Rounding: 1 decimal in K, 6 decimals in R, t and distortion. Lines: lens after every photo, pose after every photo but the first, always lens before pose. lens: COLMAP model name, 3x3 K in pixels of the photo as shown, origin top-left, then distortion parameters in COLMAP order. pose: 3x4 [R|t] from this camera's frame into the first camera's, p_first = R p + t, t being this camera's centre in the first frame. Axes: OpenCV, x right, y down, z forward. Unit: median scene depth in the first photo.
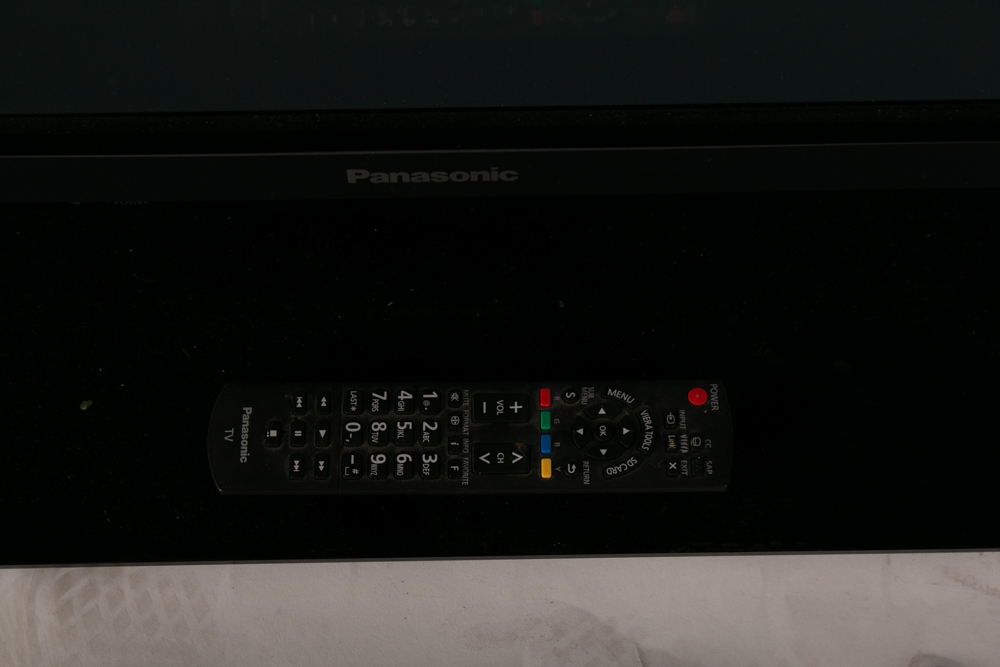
lens RADIAL K [[2372.7, 0, 499.7], [0, 2372.7, 333.6], [0, 0, 1]] dist [0.025929, 0.000000]
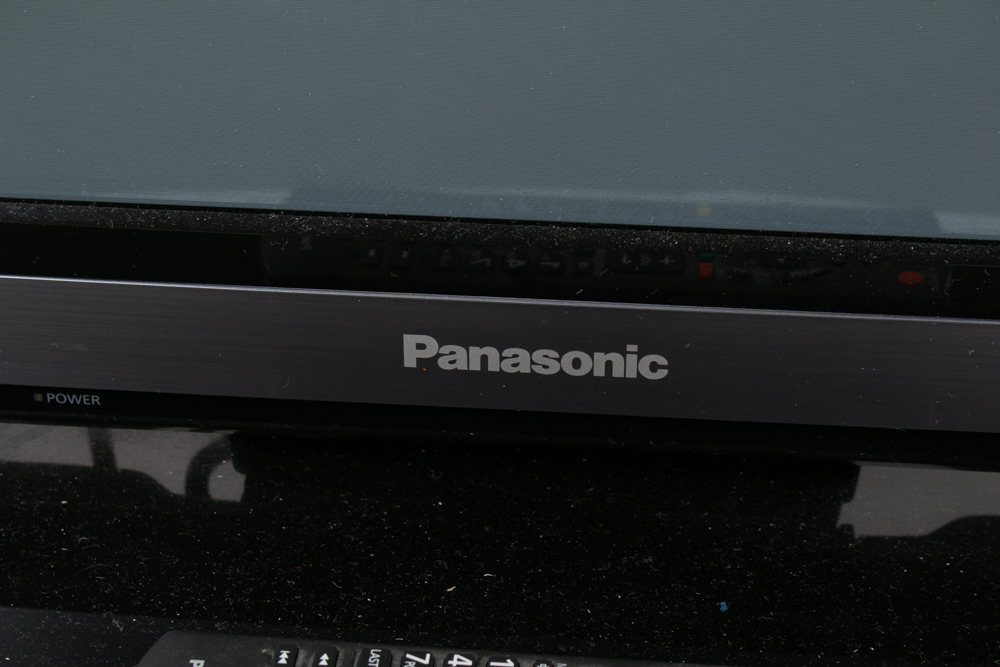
lens RADIAL K [[2372.7, 0, 497.2], [0, 2372.7, 339.5], [0, 0, 1]] dist [0.025929, 0.000000]
pose [[0.995601, 0.062844, -0.069494, 0.005955], [-0.087717, 0.885871, -0.455564, 0.226455], [0.032933, 0.459655, 0.887487, 0.432118]]
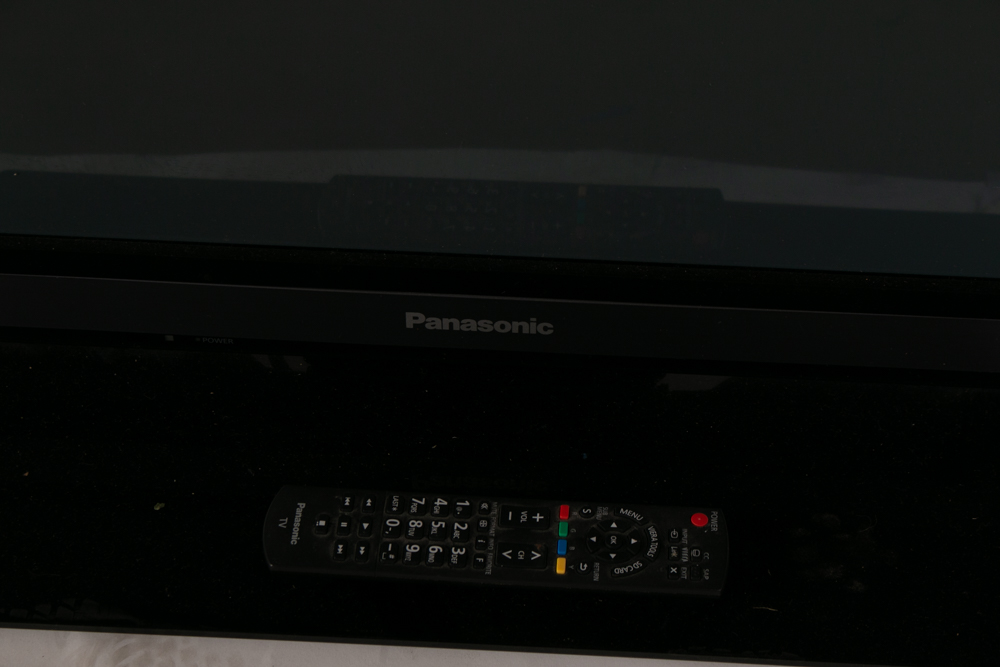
lens RADIAL K [[2372.7, 0, 502.5], [0, 2372.7, 328.0], [0, 0, 1]] dist [0.025929, 0.000000]
pose [[0.997353, 0.062282, -0.037532, 0.026731], [-0.070356, 0.956955, -0.281580, 0.263521], [0.018379, 0.283475, 0.958804, -0.108139]]
